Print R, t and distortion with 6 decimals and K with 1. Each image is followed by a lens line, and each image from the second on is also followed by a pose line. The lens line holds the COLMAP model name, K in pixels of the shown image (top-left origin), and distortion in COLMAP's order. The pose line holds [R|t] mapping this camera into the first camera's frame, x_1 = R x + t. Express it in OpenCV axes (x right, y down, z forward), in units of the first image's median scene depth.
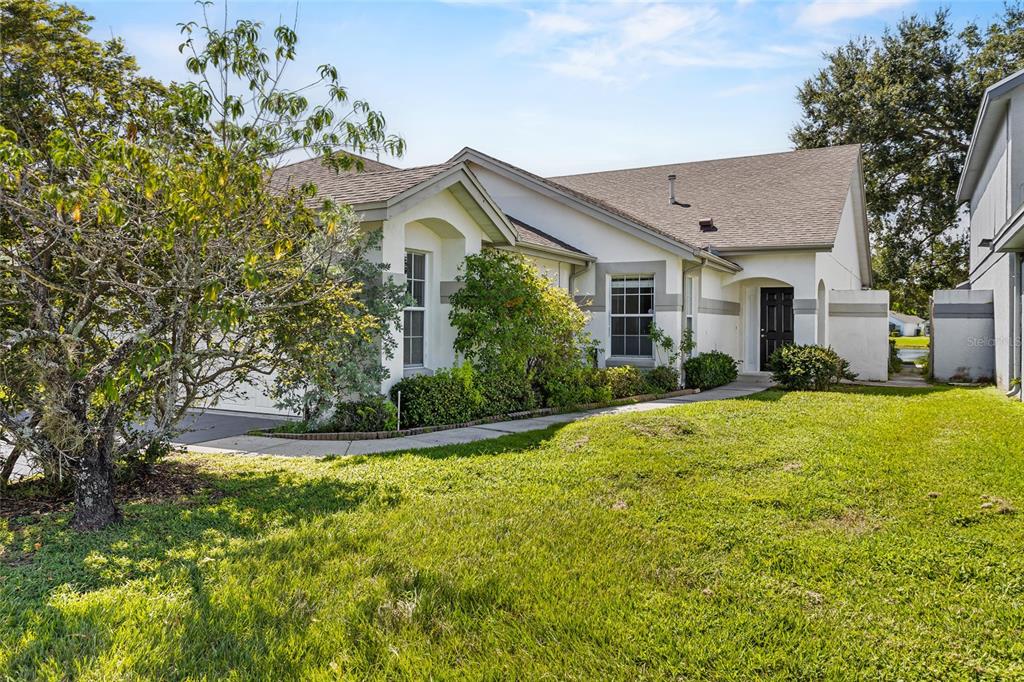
lens RADIAL K [[731.0, 0, 516.8], [0, 731.0, 325.4], [0, 0, 1]] dist [0.005105, 0.000015]
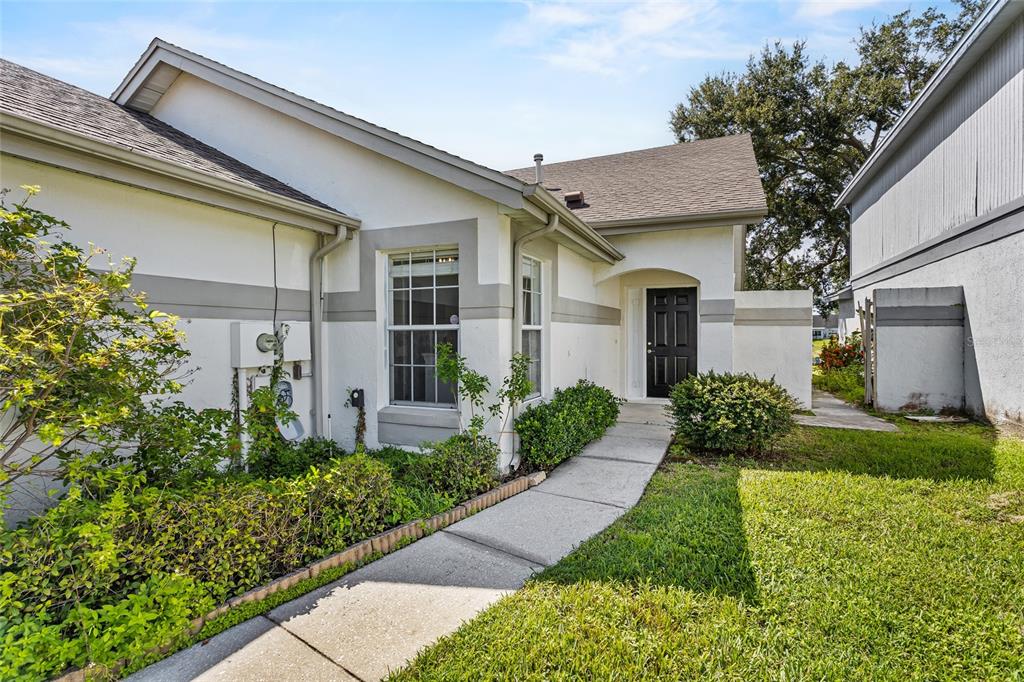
lens RADIAL K [[492.9, 0, 517.7], [0, 492.9, 337.4], [0, 0, 1]] dist [0.006670, 0.001232]
pose [[0.995765, -0.011951, 0.091151, 0.168145], [0.011083, 0.999888, 0.010028, -0.008277], [-0.091261, -0.008975, 0.995787, 0.554069]]
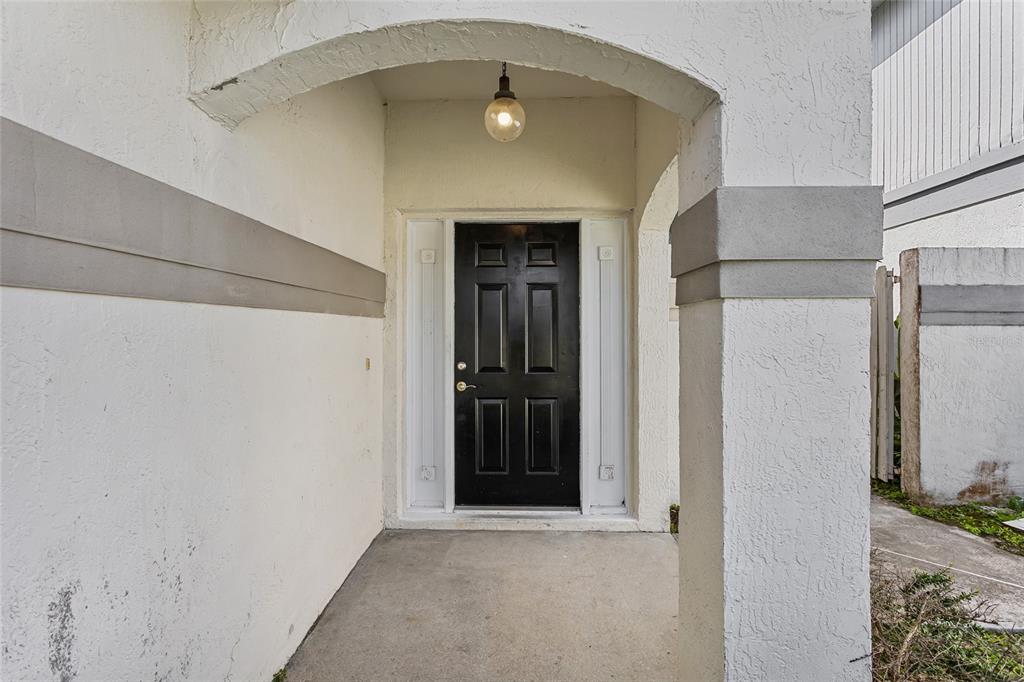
lens RADIAL K [[492.9, 0, 510.8], [0, 492.9, 336.1], [0, 0, 1]] dist [0.006670, 0.001232]
pose [[0.885820, -0.011924, 0.463876, 0.292292], [0.006838, 0.999897, 0.012643, -0.009653], [-0.463978, -0.008028, 0.885810, 0.911882]]
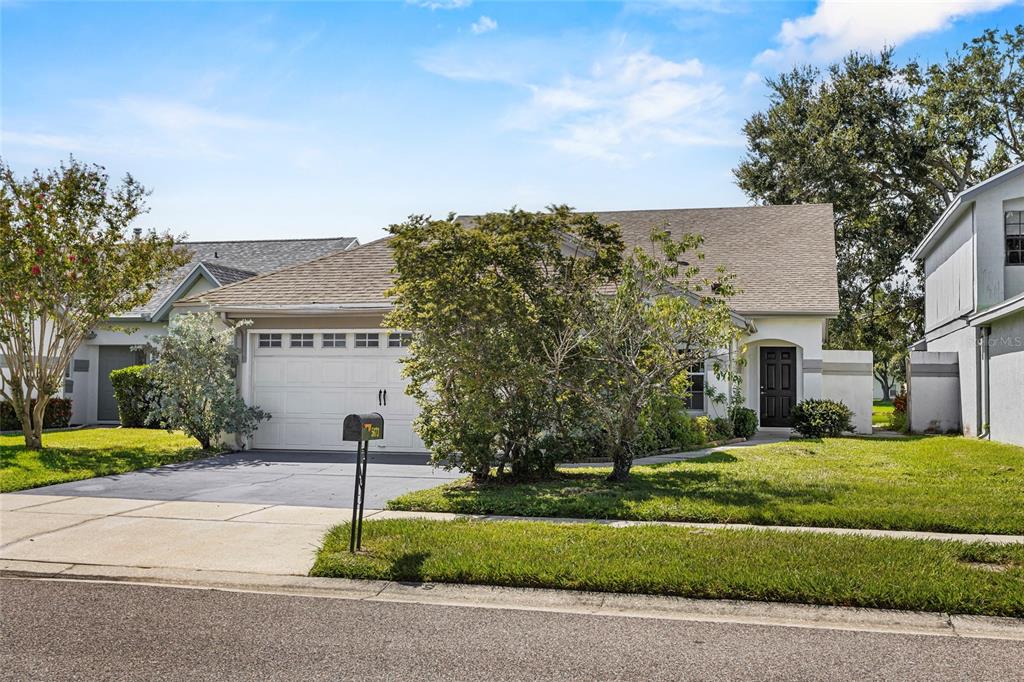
lens RADIAL K [[1157.1, 0, 509.8], [0, 1157.1, 344.1], [0, 0, 1]] dist [-0.008665, 0.000000]
pose [[0.968884, 0.009156, 0.247346, -0.471105], [-0.000753, 0.999420, -0.034046, 0.001000], [-0.247514, 0.032801, 0.968329, -0.569400]]
